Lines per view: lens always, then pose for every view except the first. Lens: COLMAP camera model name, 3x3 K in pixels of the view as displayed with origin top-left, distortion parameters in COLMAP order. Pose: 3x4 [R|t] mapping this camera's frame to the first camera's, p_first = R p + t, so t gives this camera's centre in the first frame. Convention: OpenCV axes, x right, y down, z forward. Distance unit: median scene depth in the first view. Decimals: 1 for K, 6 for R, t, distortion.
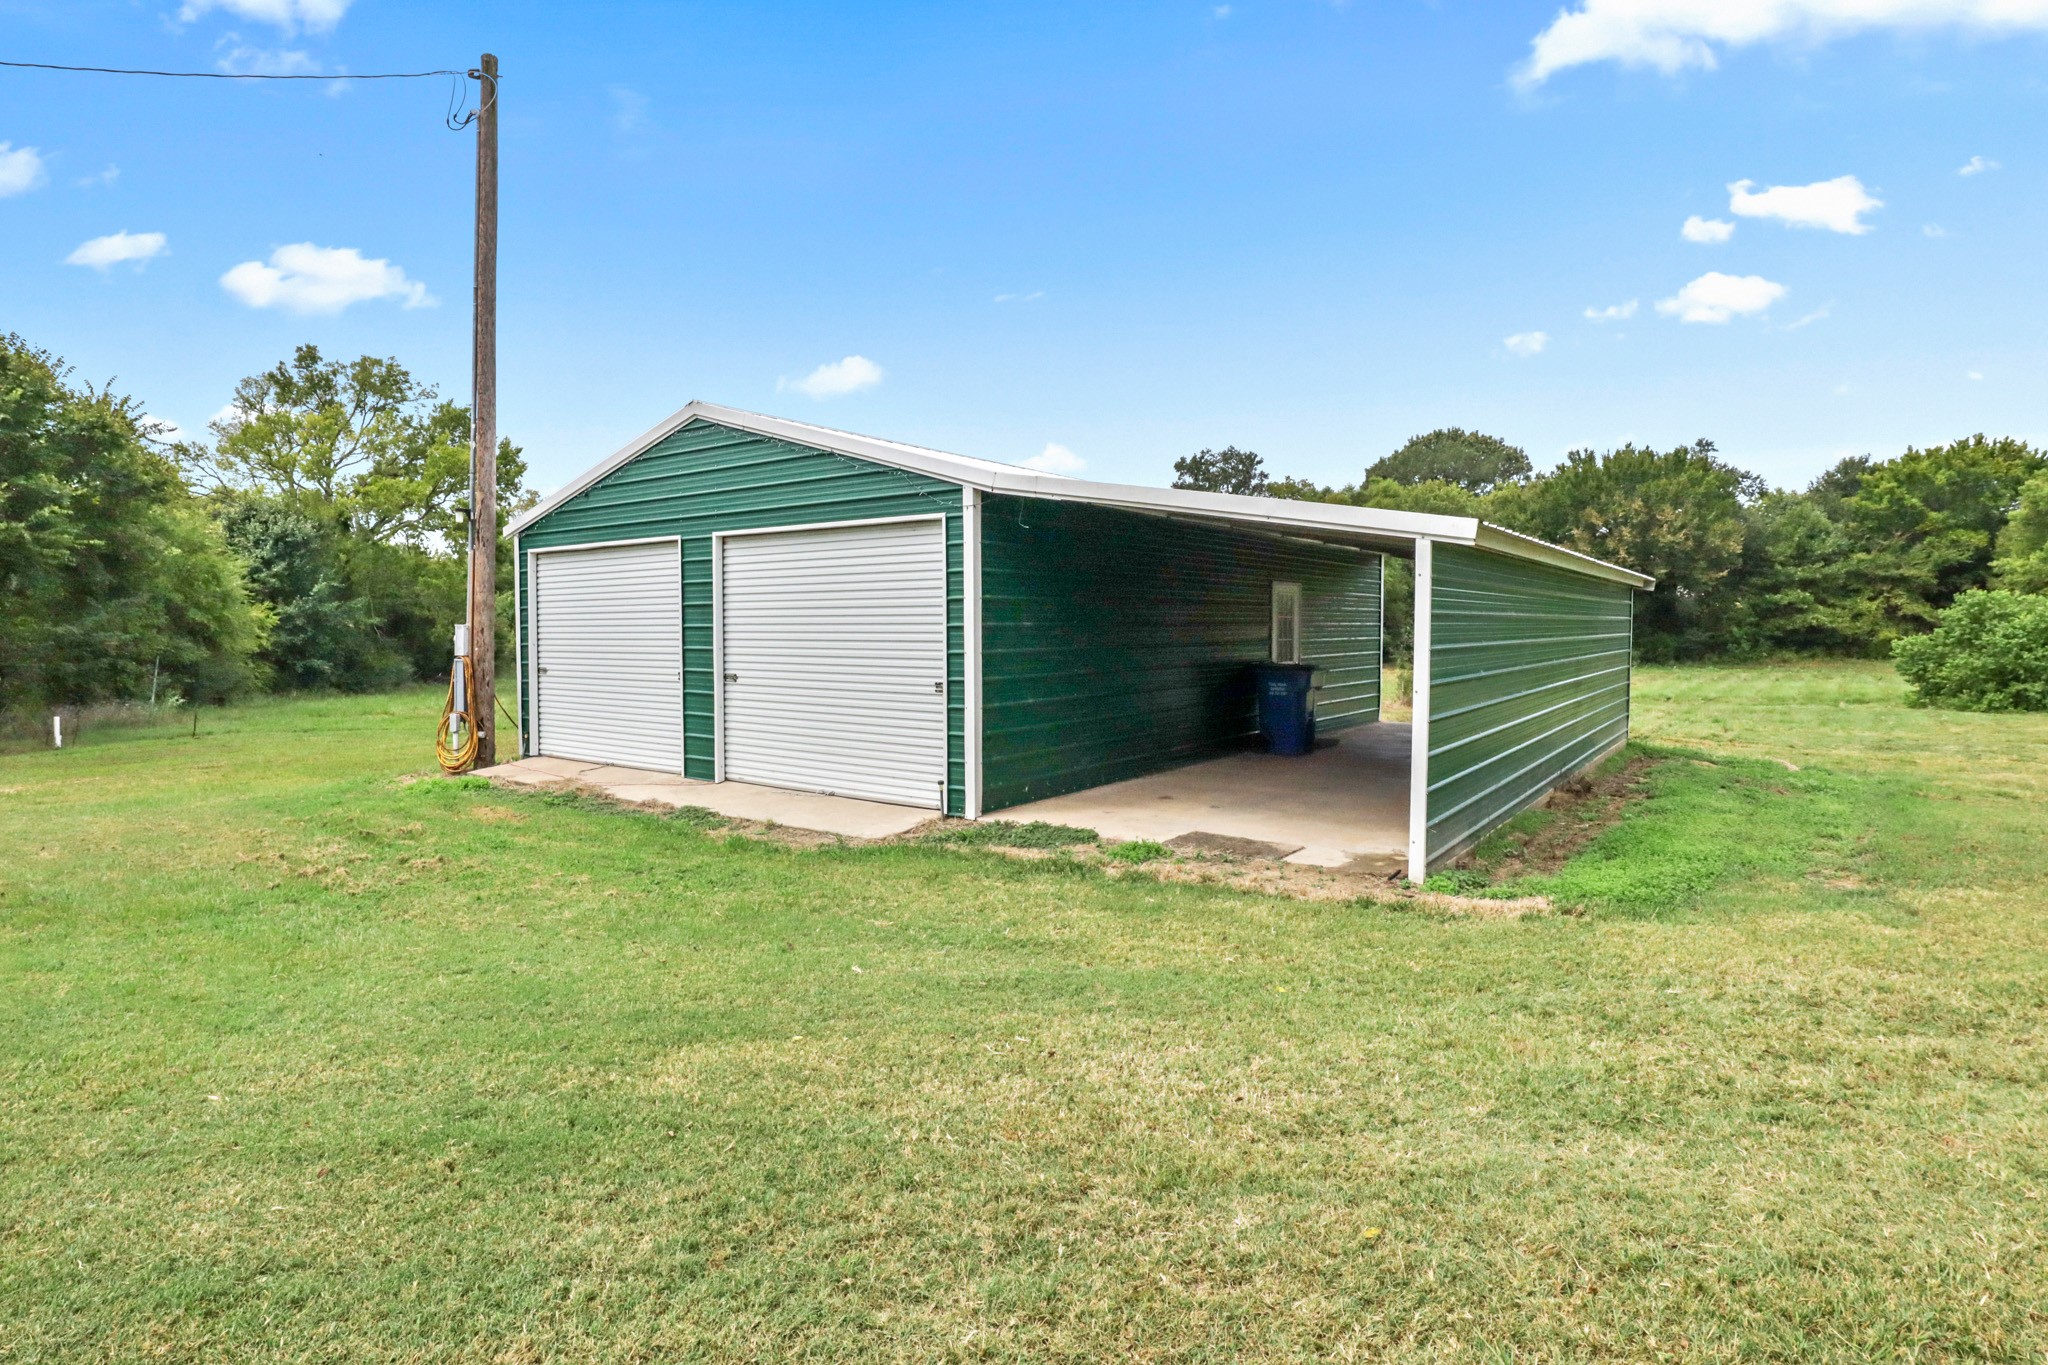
lens RADIAL K [[1045.6, 0, 1005.0], [0, 1045.6, 670.2], [0, 0, 1]] dist [-0.040515, 0.005839]
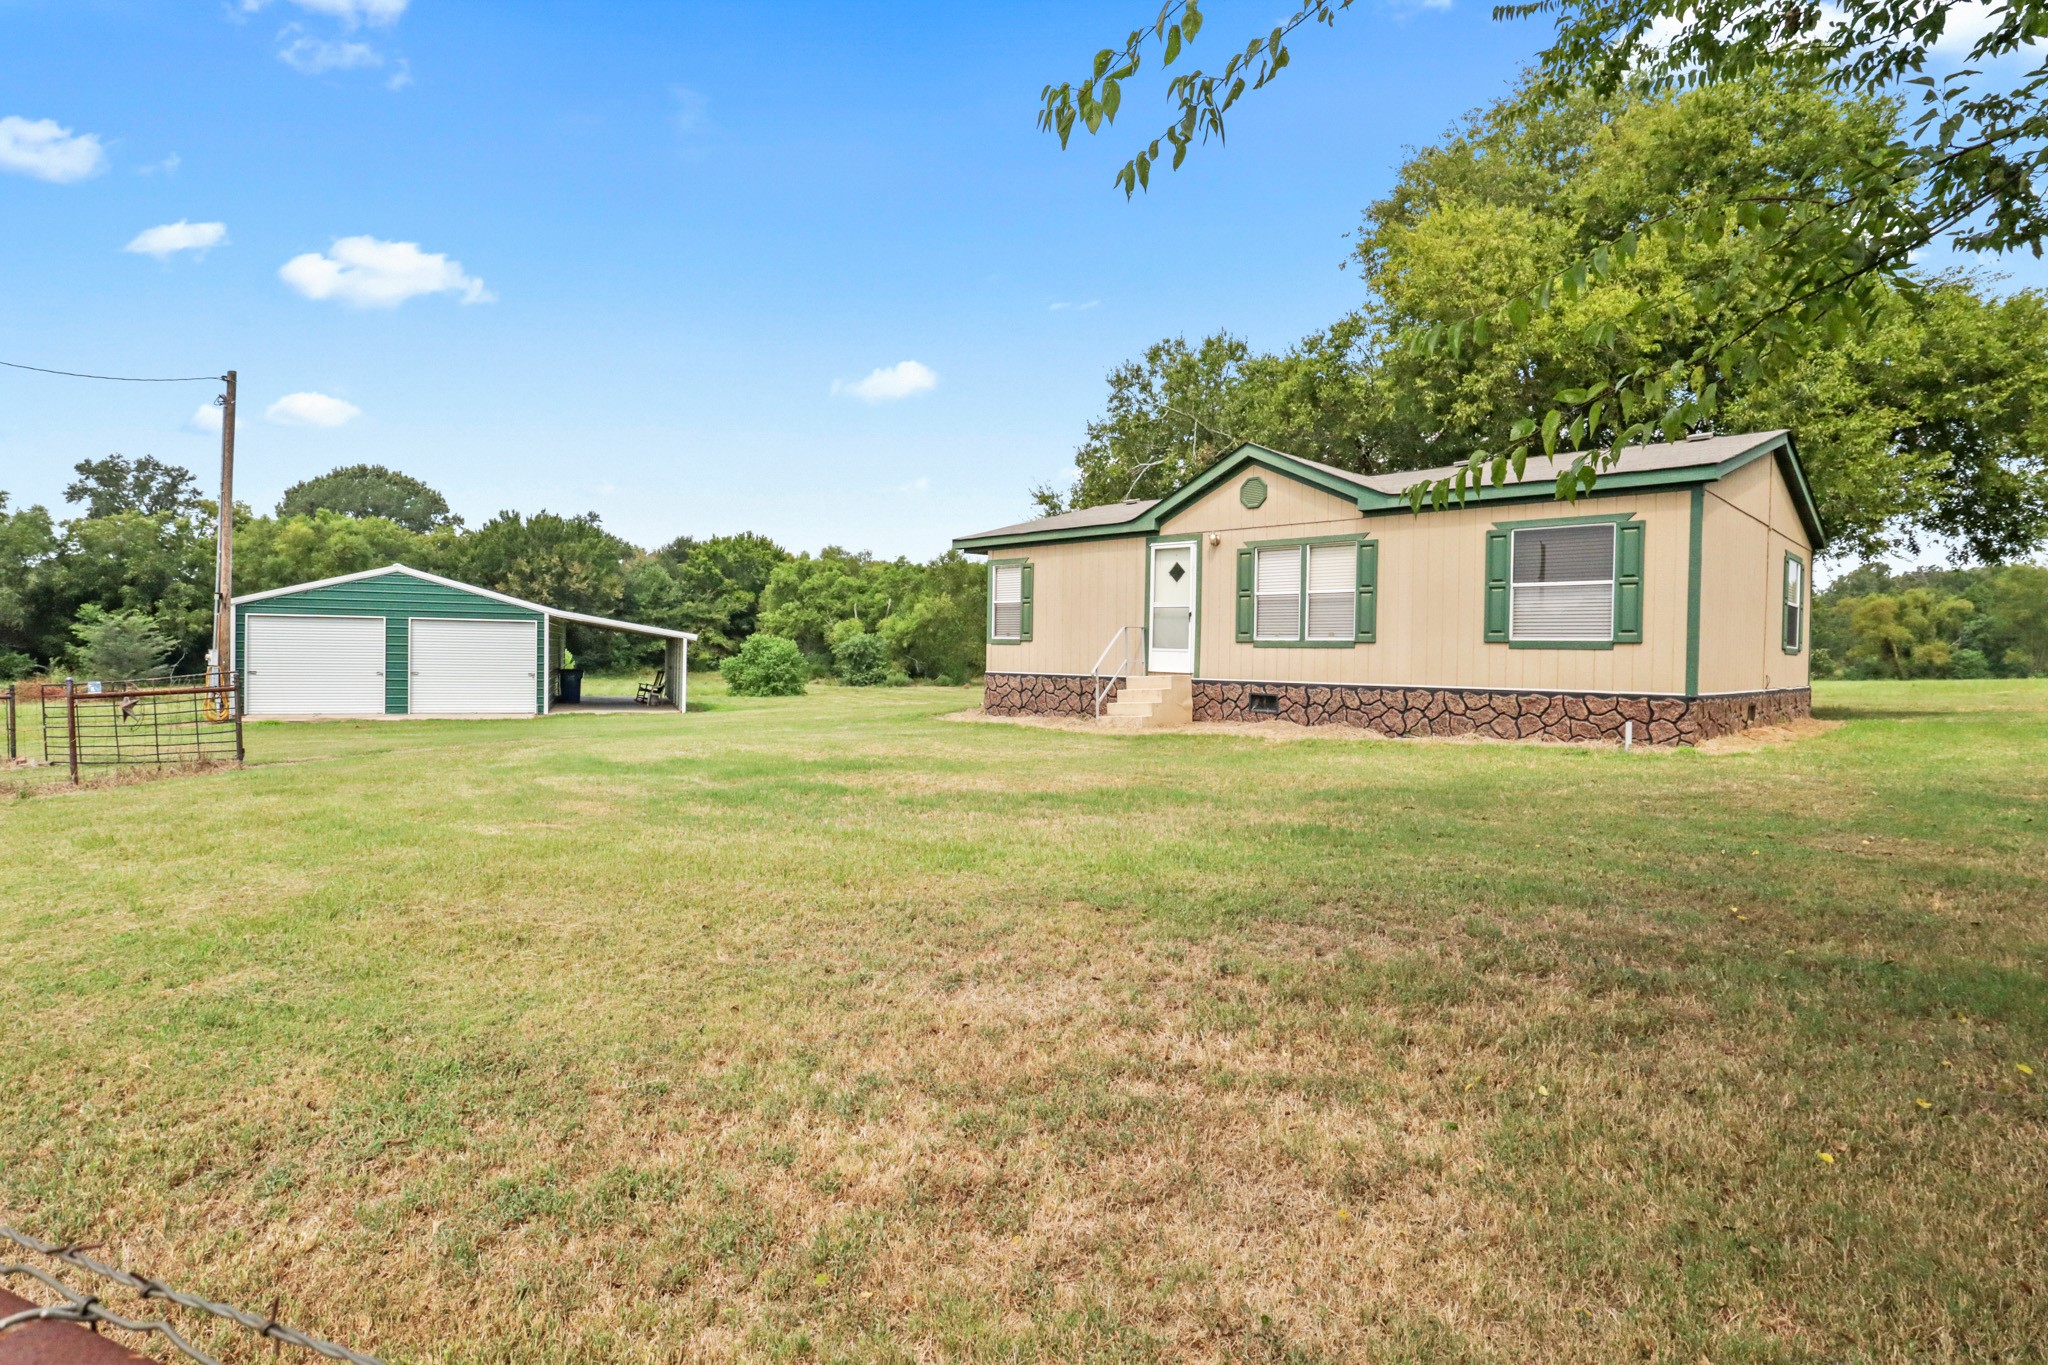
lens RADIAL K [[1045.6, 0, 1016.6], [0, 1045.6, 681.9], [0, 0, 1]] dist [-0.040515, 0.005839]
pose [[0.520702, -0.014133, 0.853621, -0.227337], [0.019694, 0.999796, 0.004541, 0.005994], [-0.853511, 0.014447, 0.520874, -0.217907]]
